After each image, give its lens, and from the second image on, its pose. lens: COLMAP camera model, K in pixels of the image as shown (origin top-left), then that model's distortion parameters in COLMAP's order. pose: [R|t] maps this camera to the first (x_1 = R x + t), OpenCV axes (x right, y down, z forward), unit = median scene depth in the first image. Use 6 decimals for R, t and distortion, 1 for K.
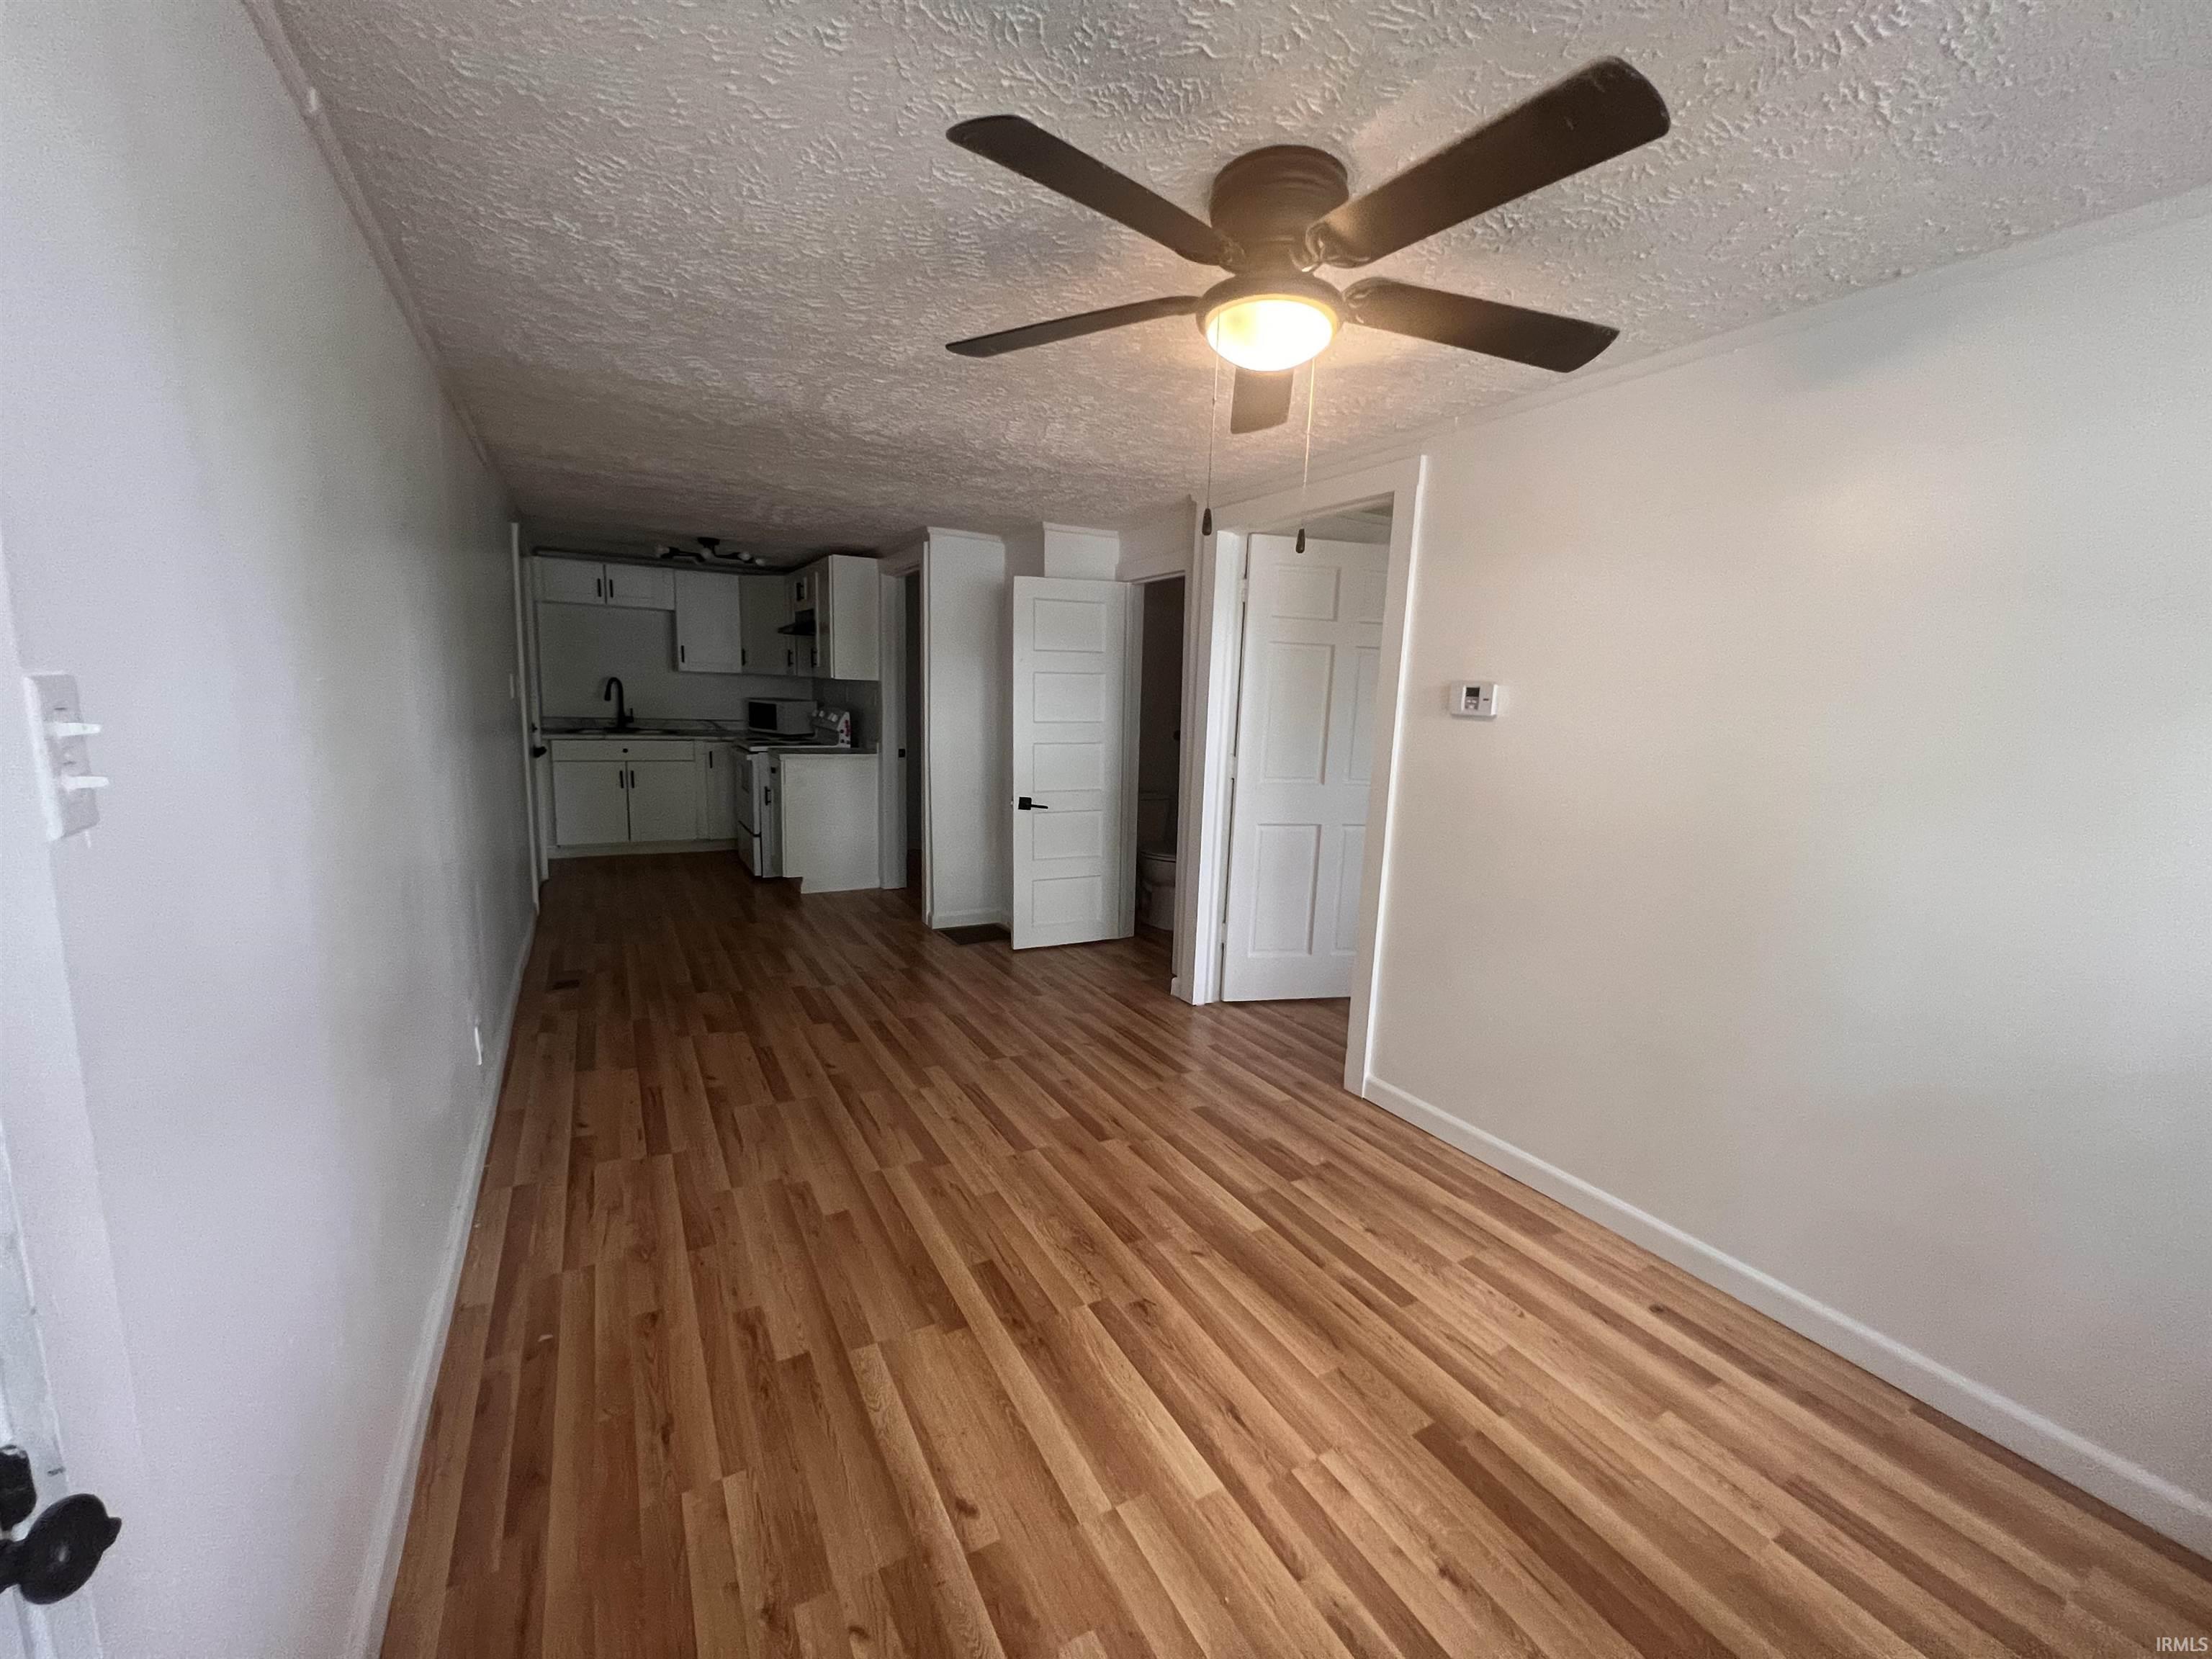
lens RADIAL K [[893.6, 0, 1128.1], [0, 893.6, 833.8], [0, 0, 1]] dist [-0.000223, 0.000052]
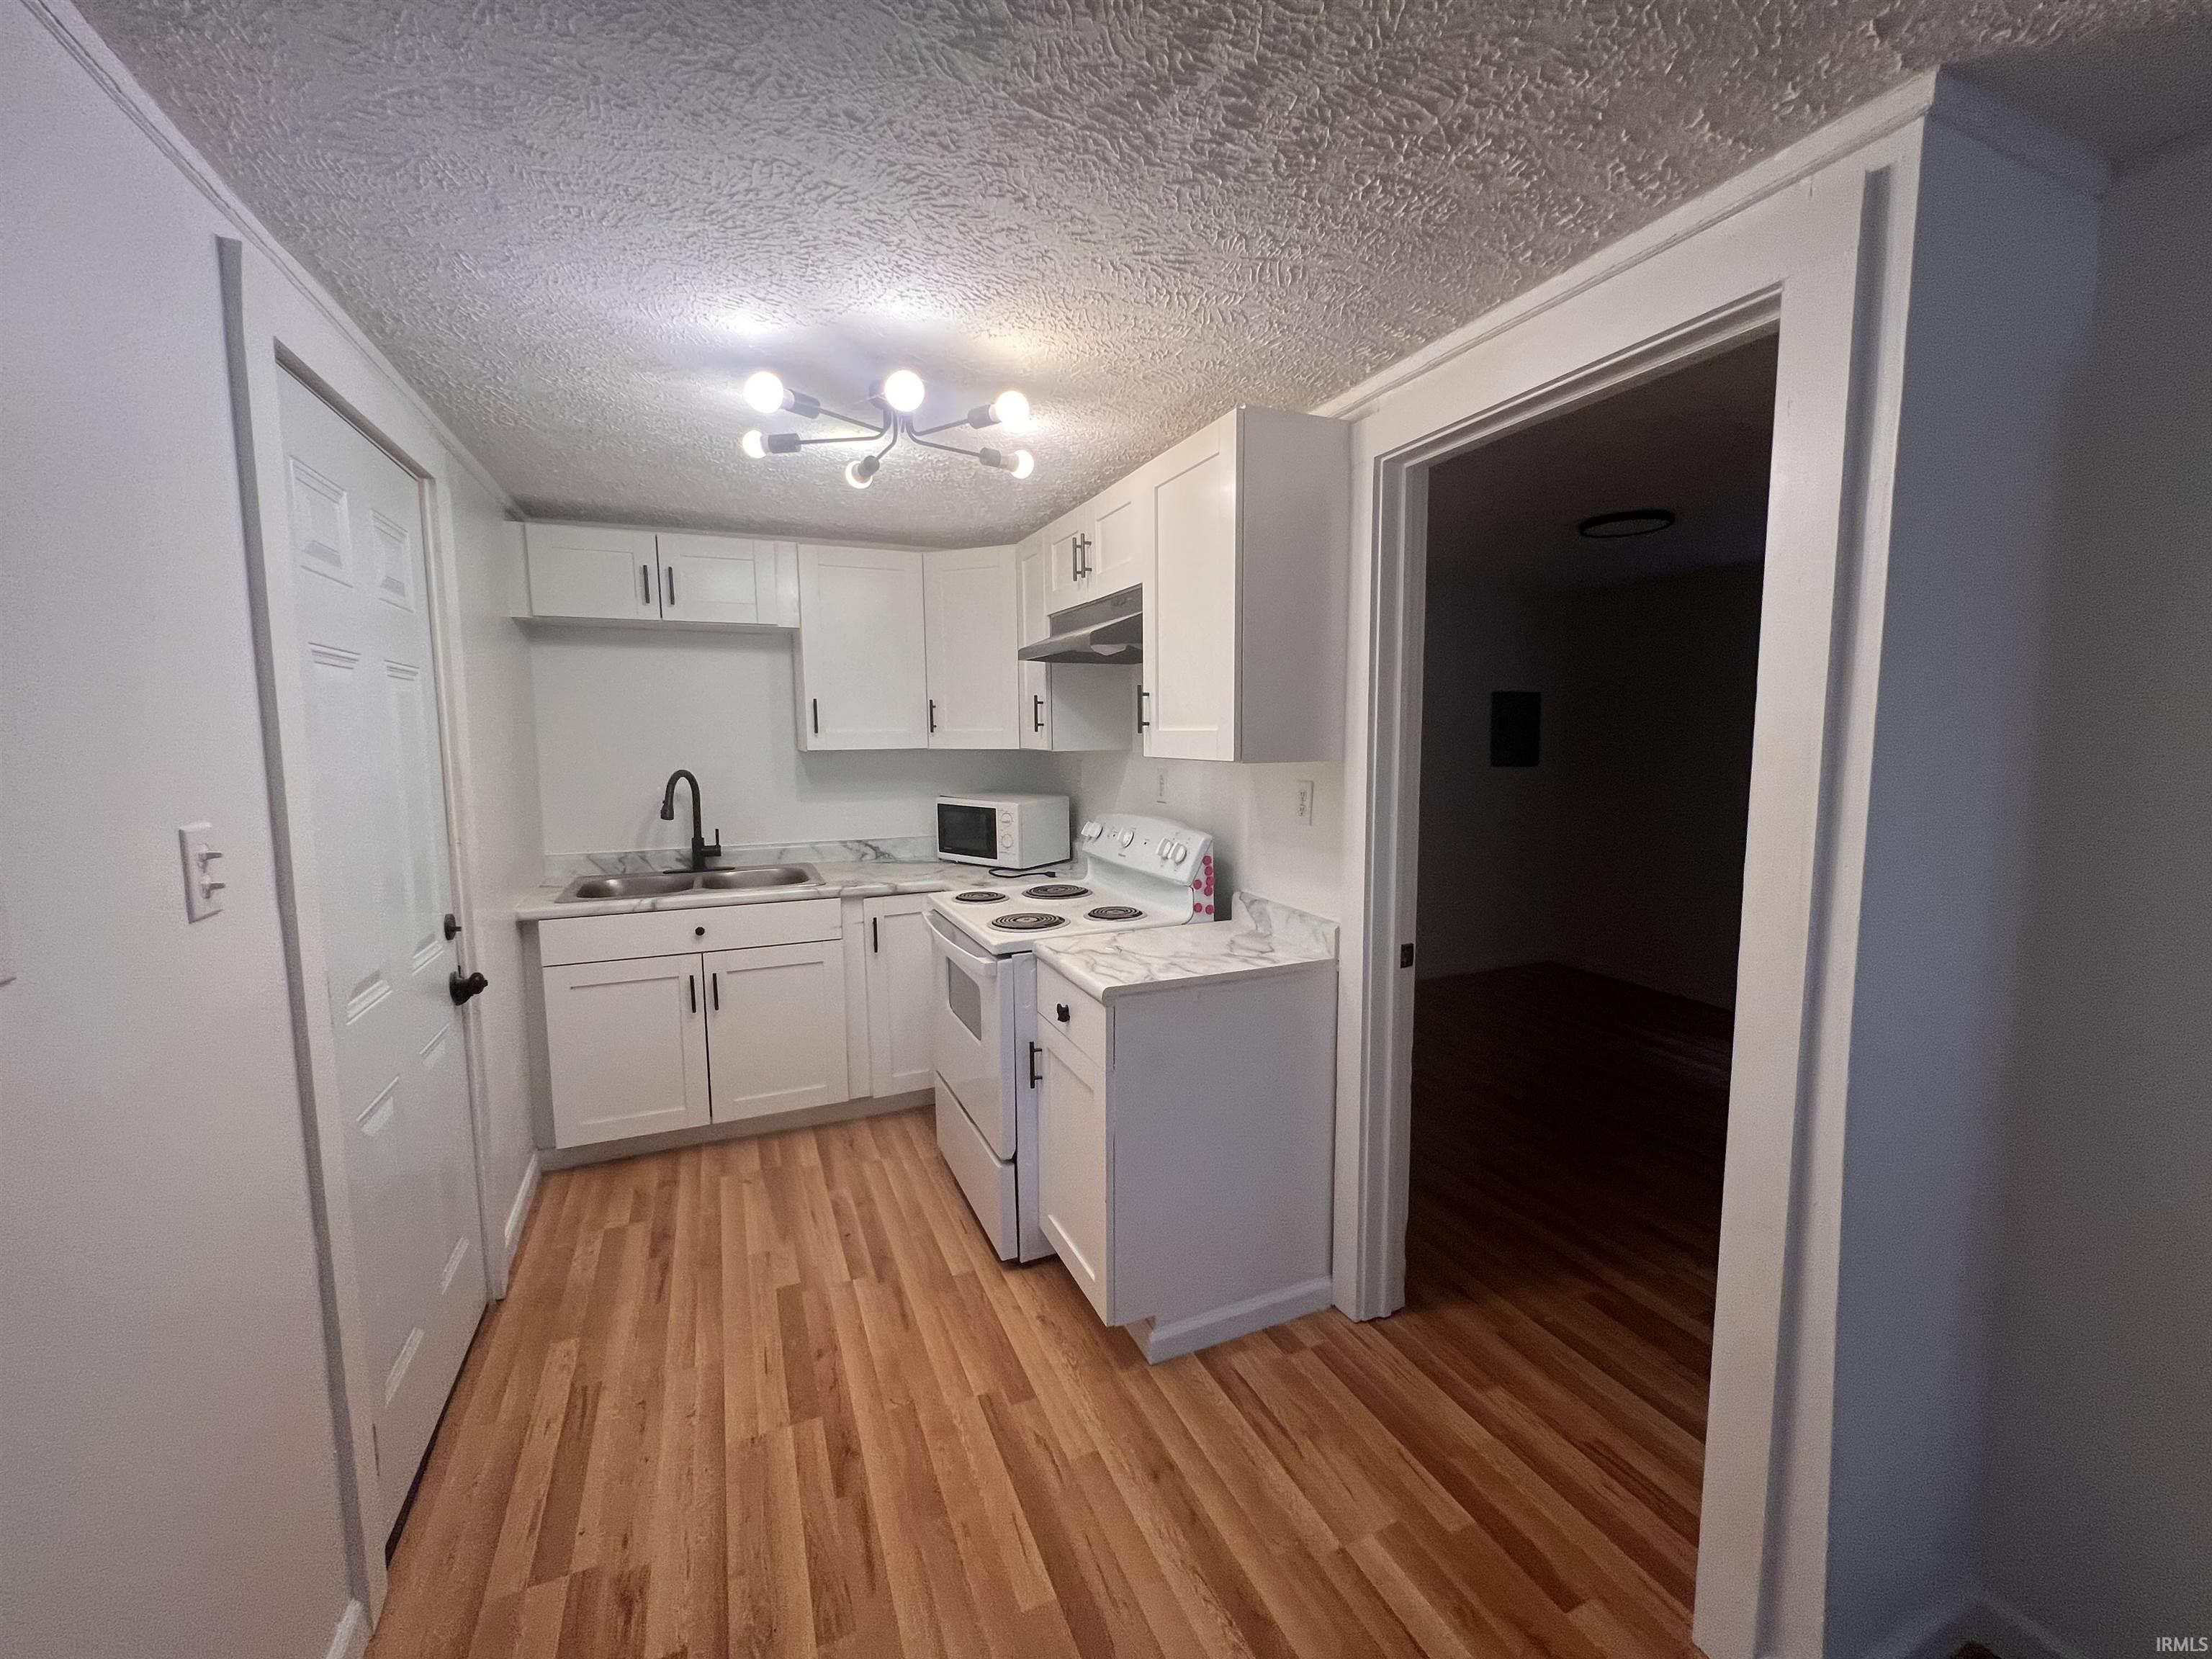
lens RADIAL K [[882.5, 0, 1106.9], [0, 882.5, 832.6], [0, 0, 1]] dist [-0.001390, 0.000227]
pose [[0.992730, -0.035207, -0.115094, -0.473496], [0.029119, 0.998108, -0.054154, -0.178280], [0.116783, 0.050409, 0.991877, 0.898637]]
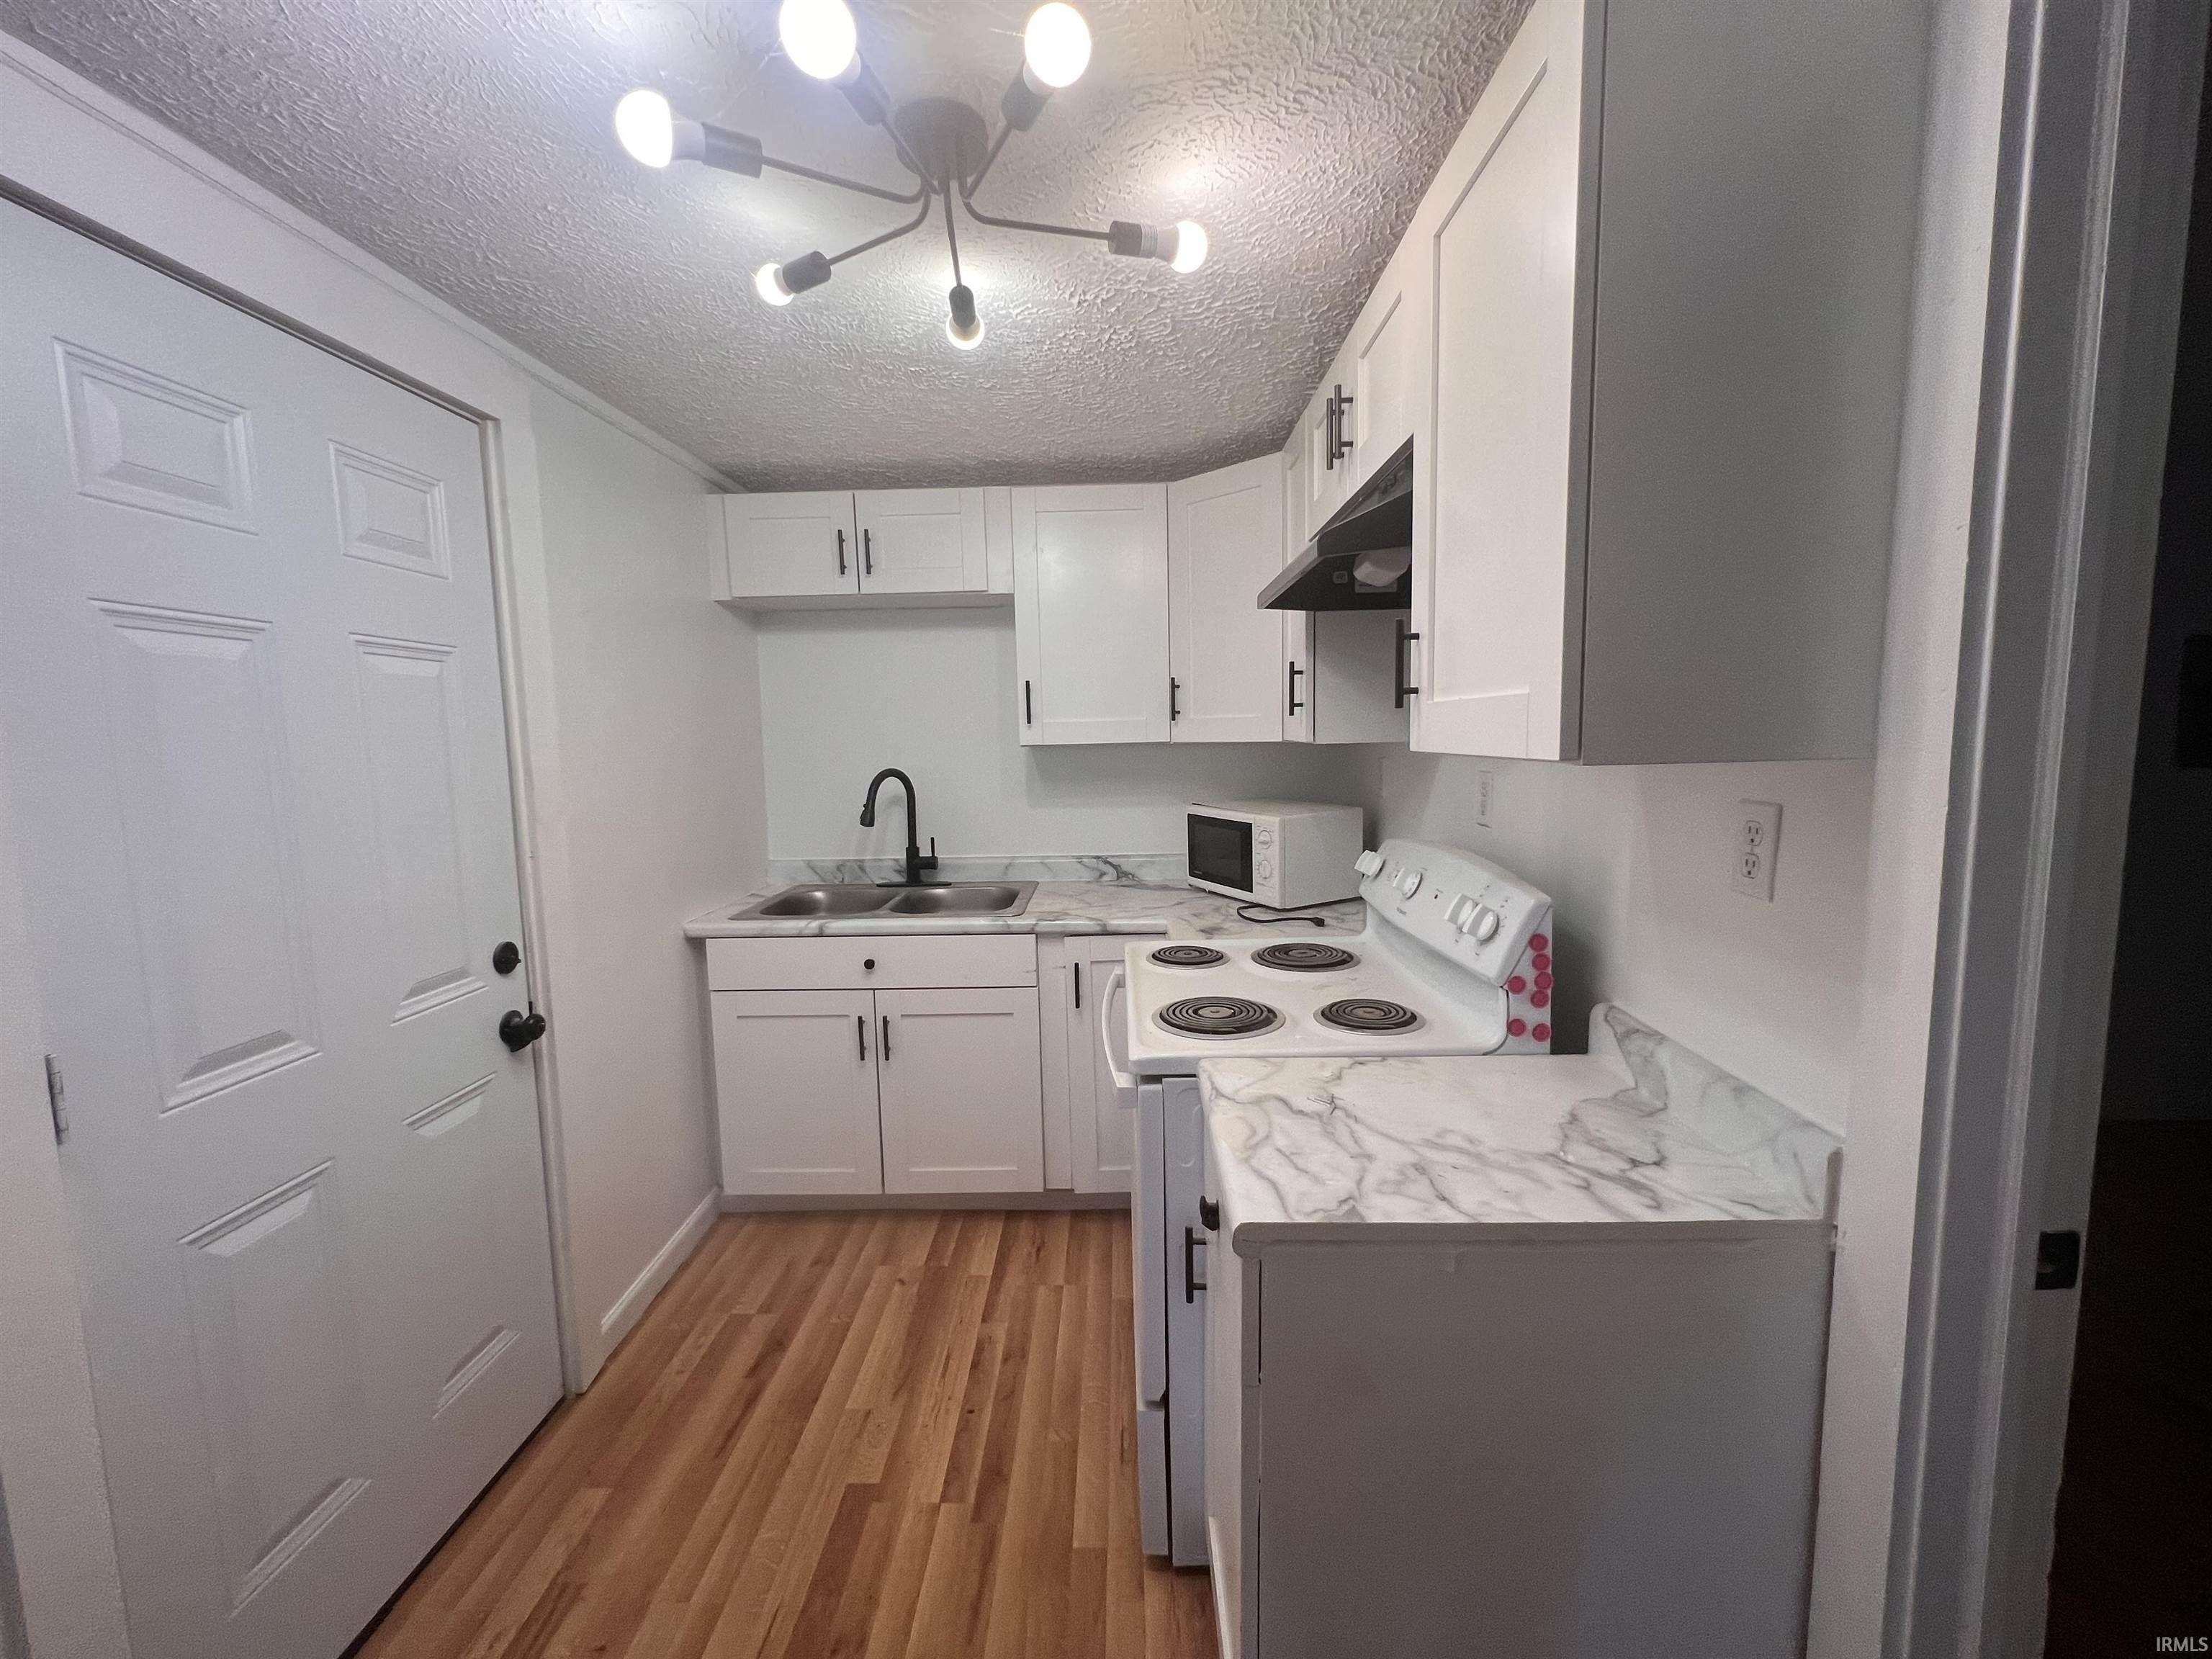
lens RADIAL K [[882.5, 0, 1106.9], [0, 882.5, 832.6], [0, 0, 1]] dist [-0.001390, 0.000227]
pose [[0.852502, -0.000608, -0.522723, -0.440821], [-0.029511, 0.998348, -0.049289, -0.210023], [0.521890, 0.057445, 0.851076, 1.143784]]
